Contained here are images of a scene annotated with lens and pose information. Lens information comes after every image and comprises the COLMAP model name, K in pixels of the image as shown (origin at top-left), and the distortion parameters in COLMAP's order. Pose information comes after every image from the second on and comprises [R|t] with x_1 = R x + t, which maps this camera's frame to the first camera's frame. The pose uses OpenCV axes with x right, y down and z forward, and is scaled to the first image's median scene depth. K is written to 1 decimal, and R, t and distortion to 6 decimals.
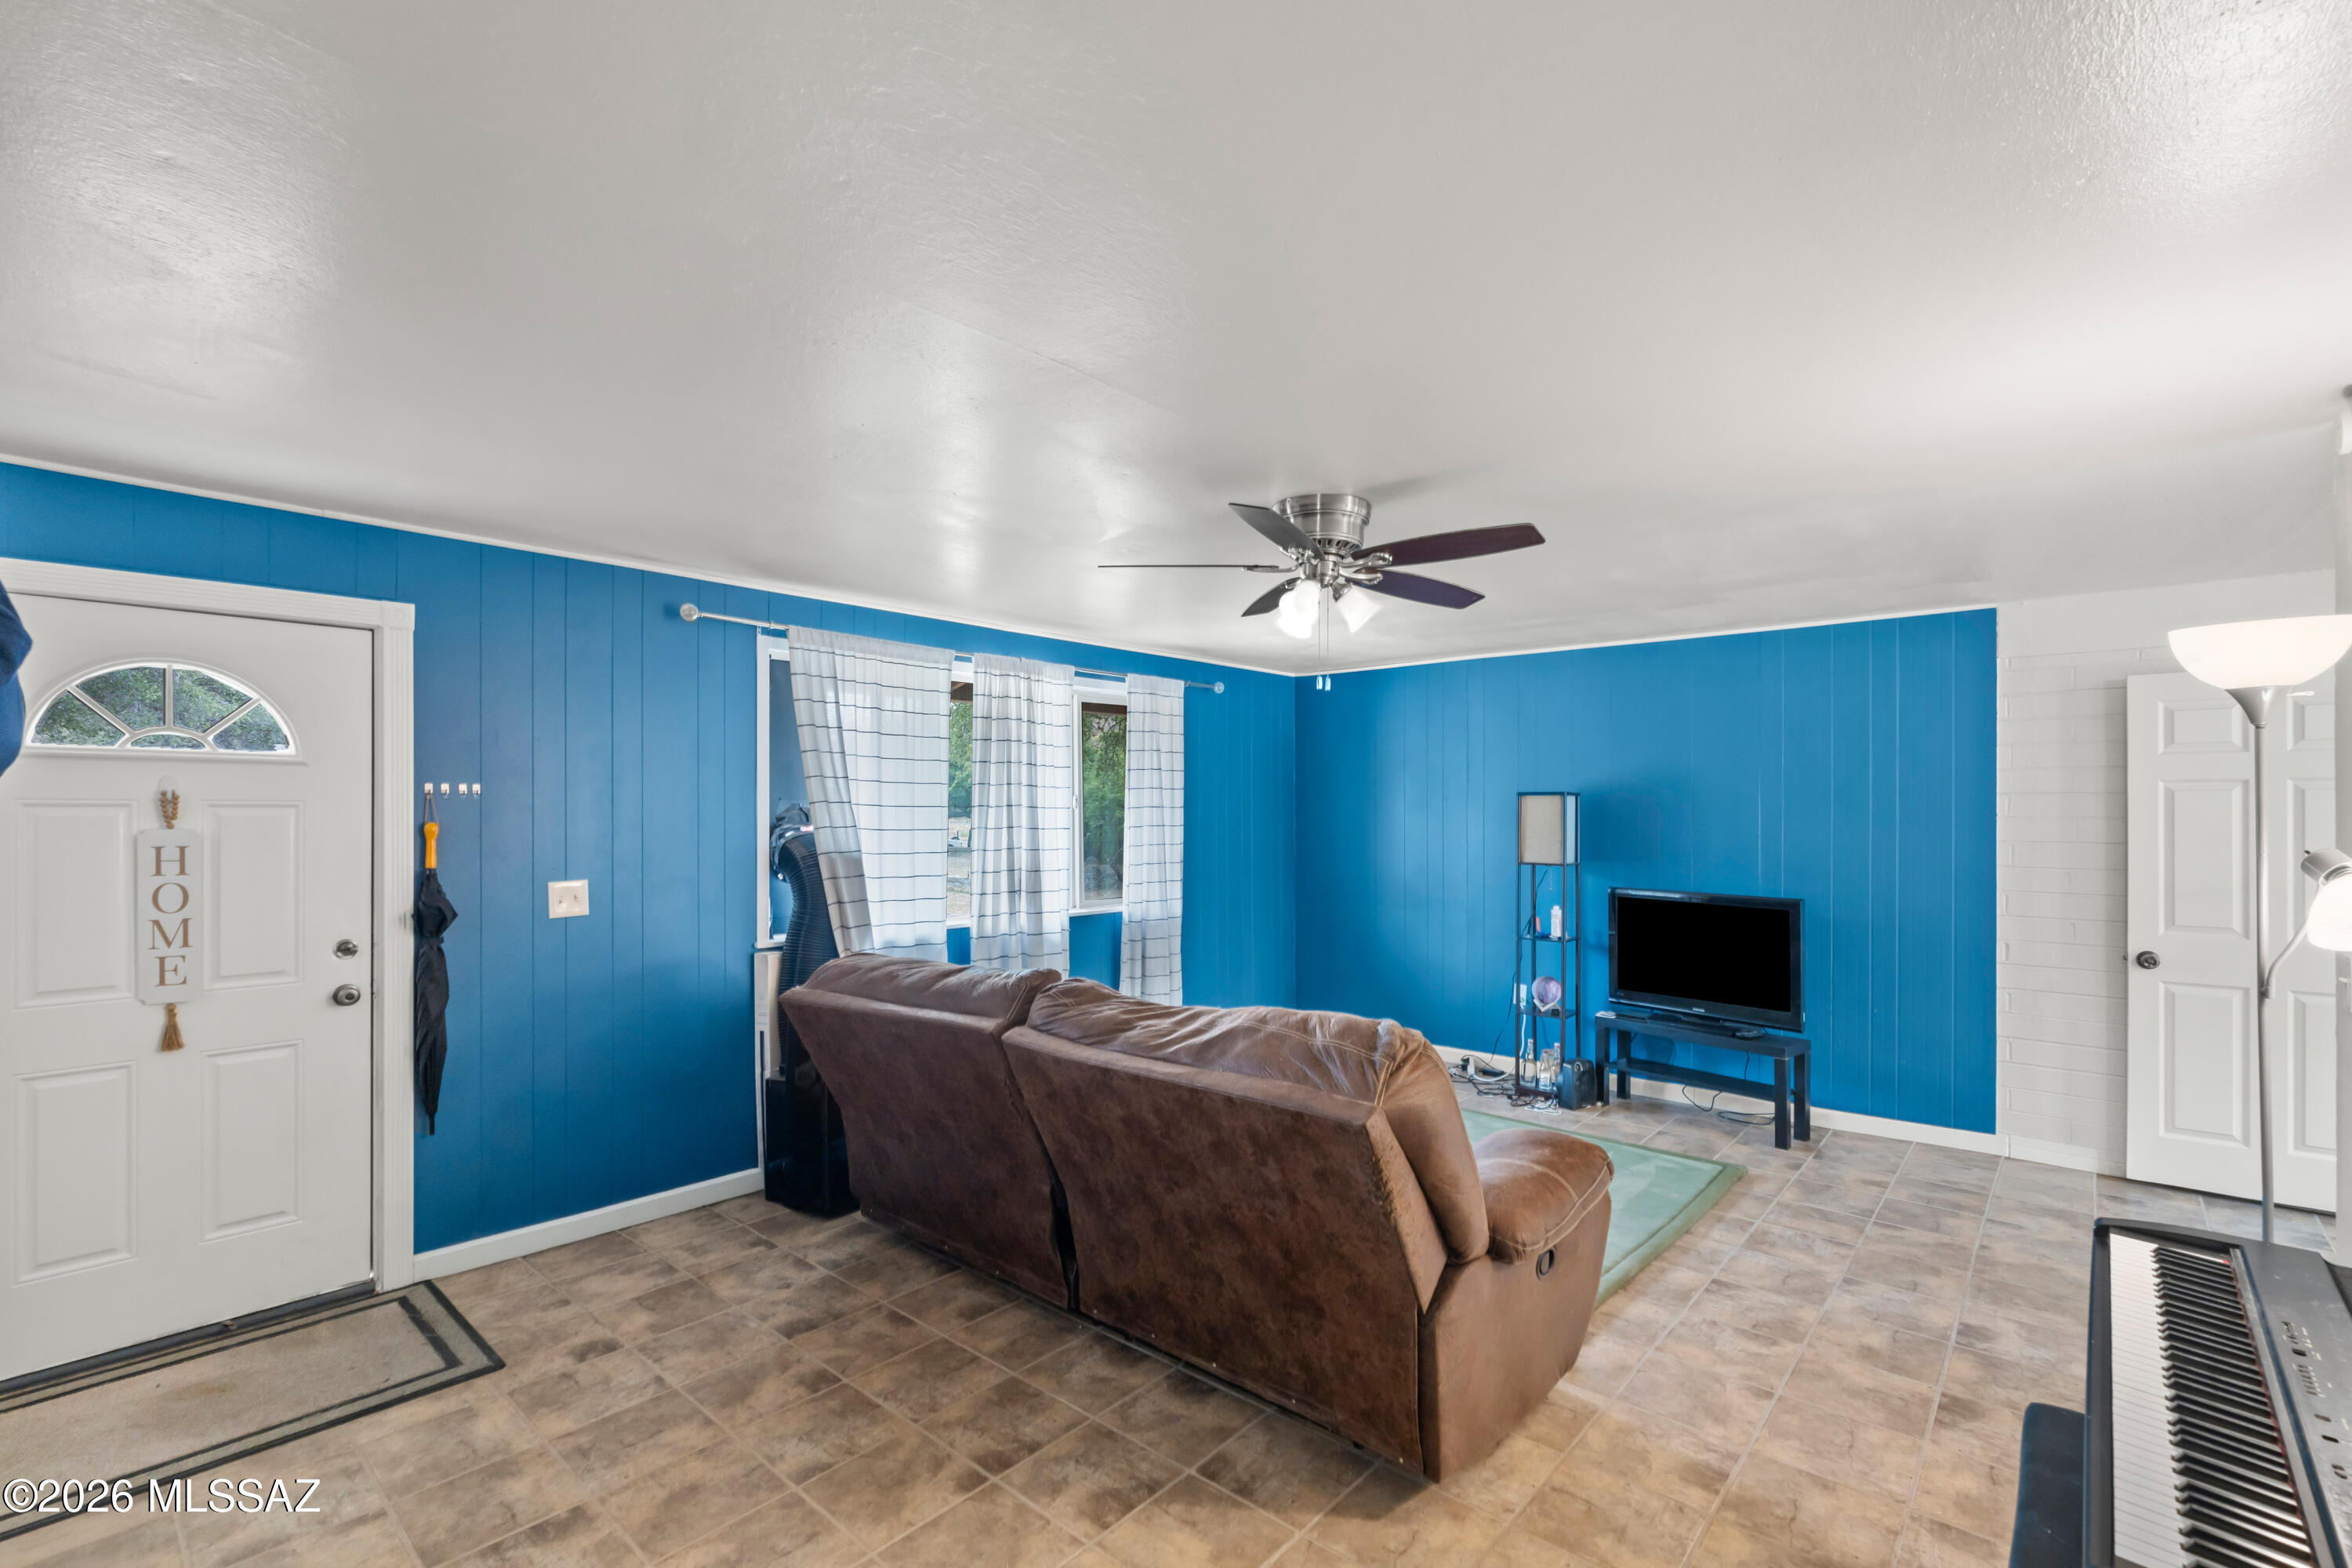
lens RADIAL K [[1037.3, 0, 1170.6], [0, 1037.3, 817.9], [0, 0, 1]] dist [0.001503, -0.000133]
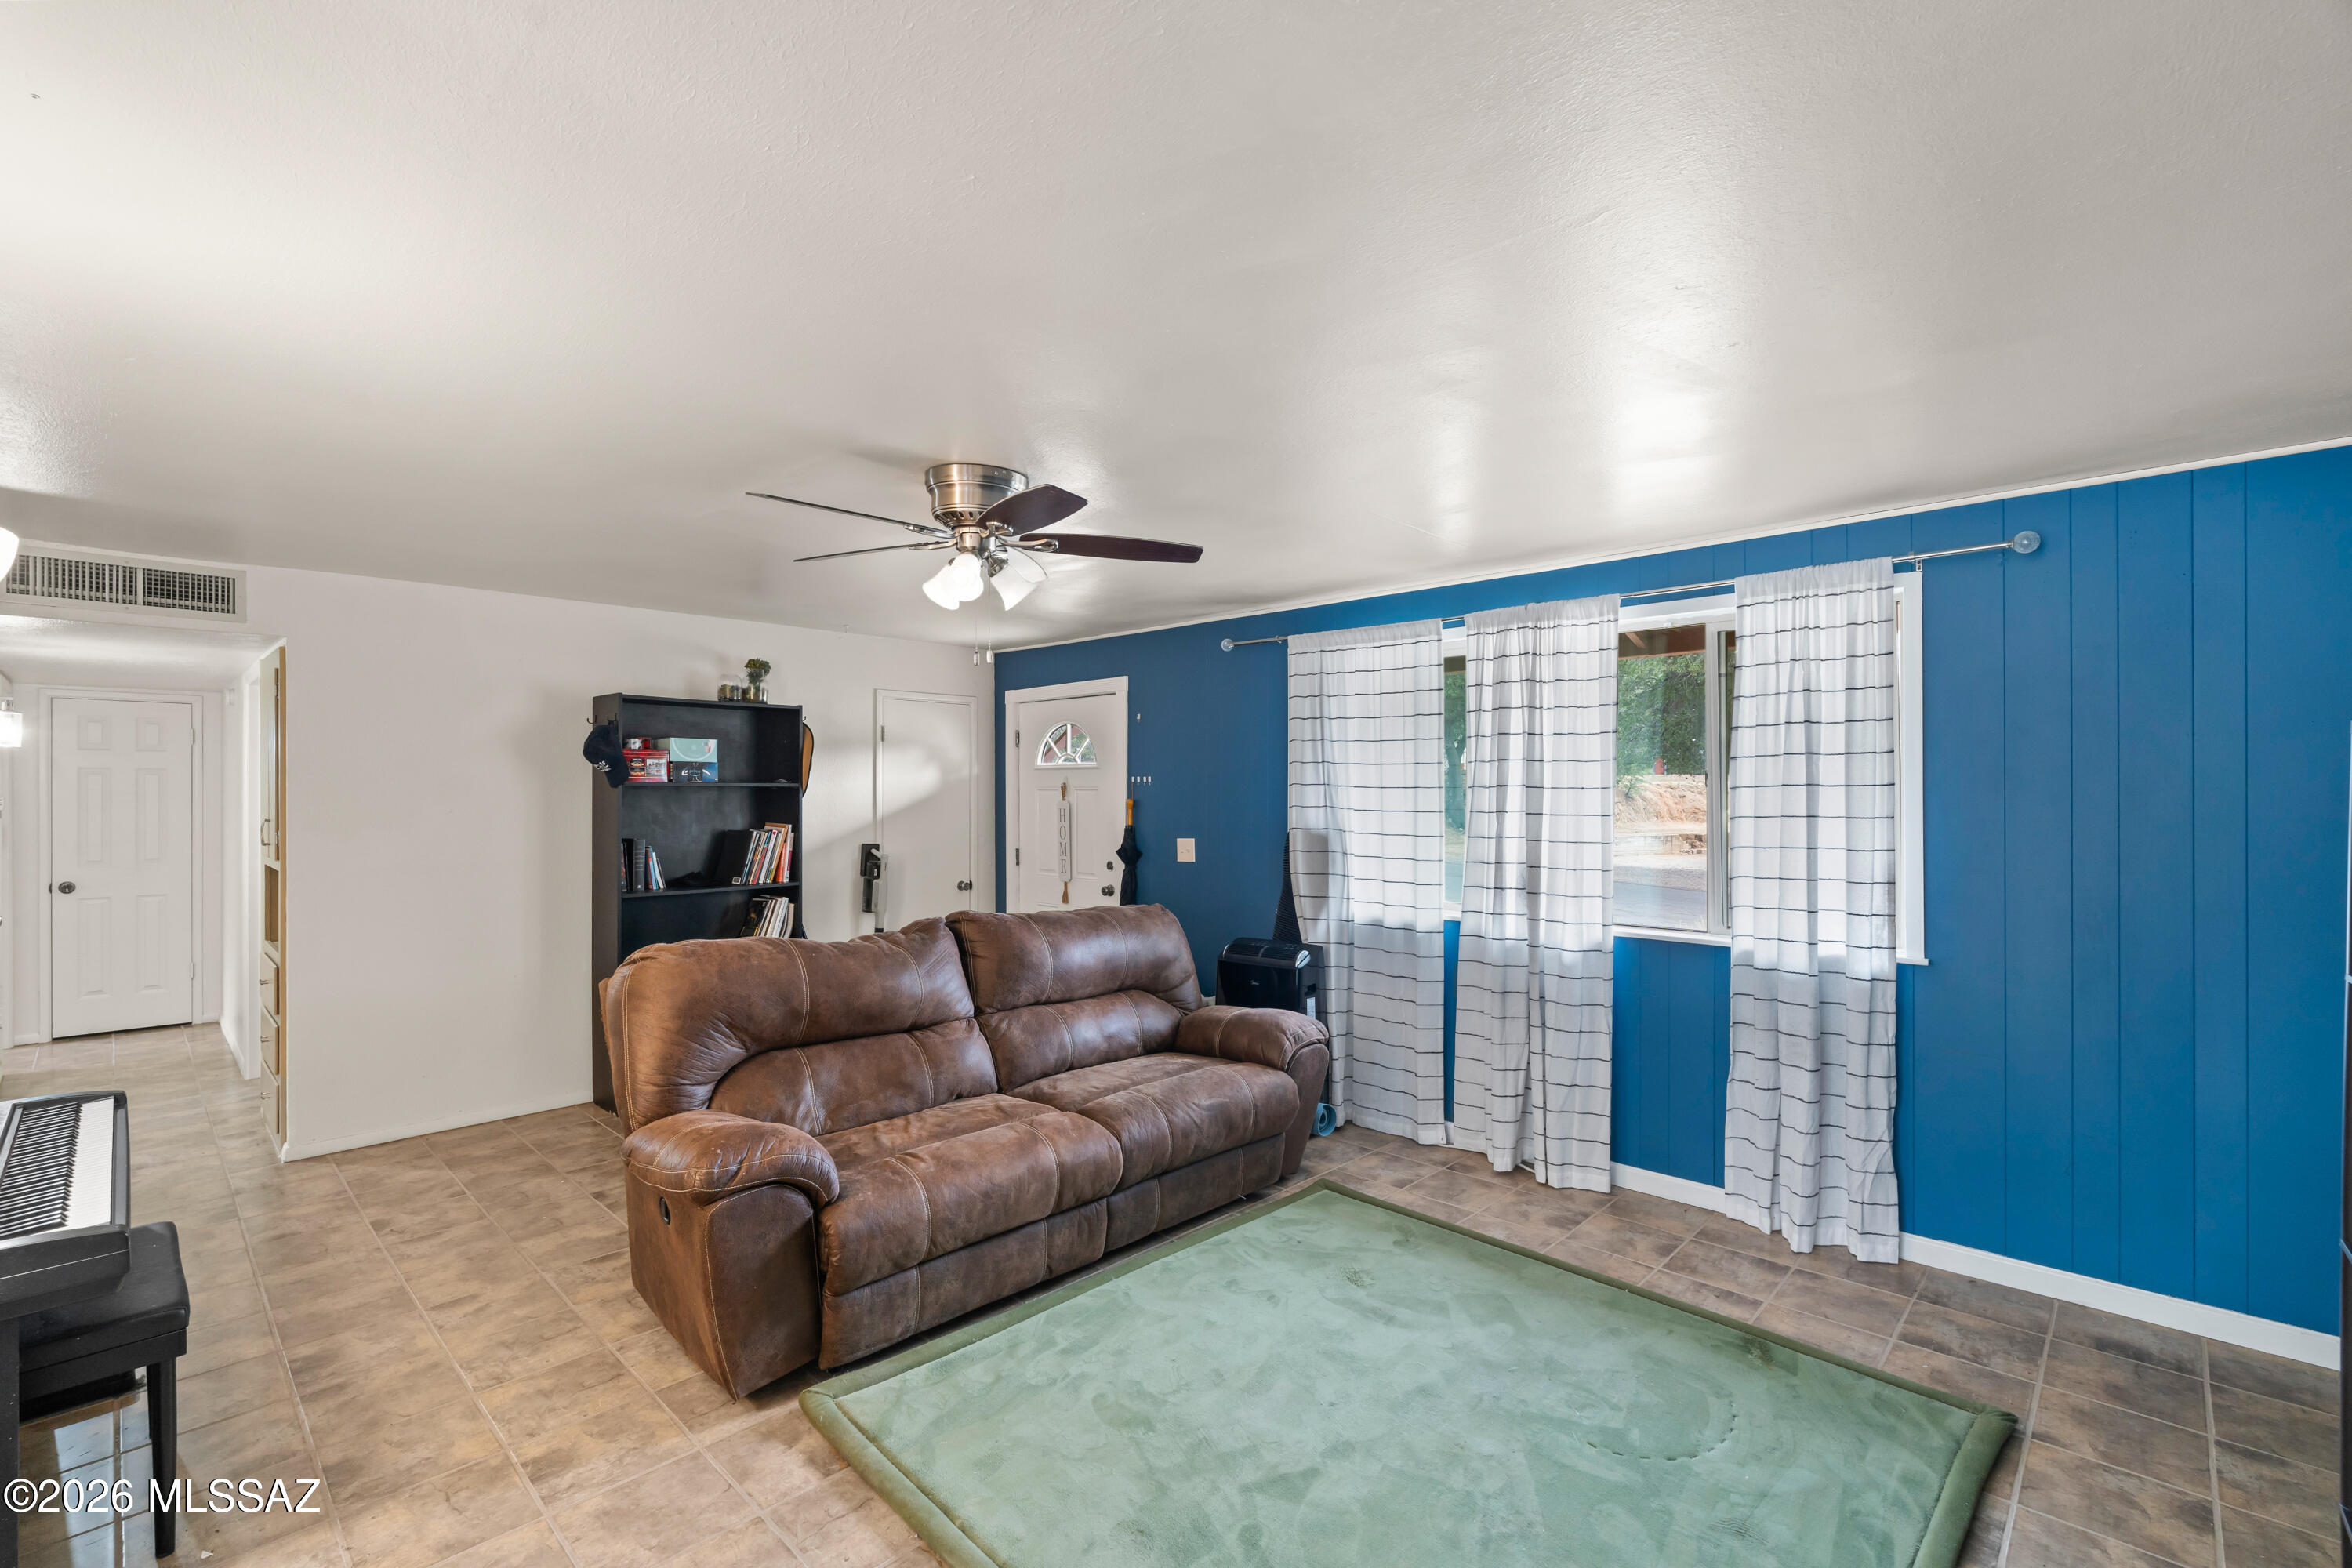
lens RADIAL K [[1037.4, 0, 1174.1], [0, 1037.4, 790.6], [0, 0, 1]] dist [-0.000720, 0.000096]
pose [[-0.044426, -0.003577, -0.999006, 0.804174], [-0.006203, 0.999975, -0.003305, -0.003936], [0.998993, 0.006050, -0.044447, 0.892035]]
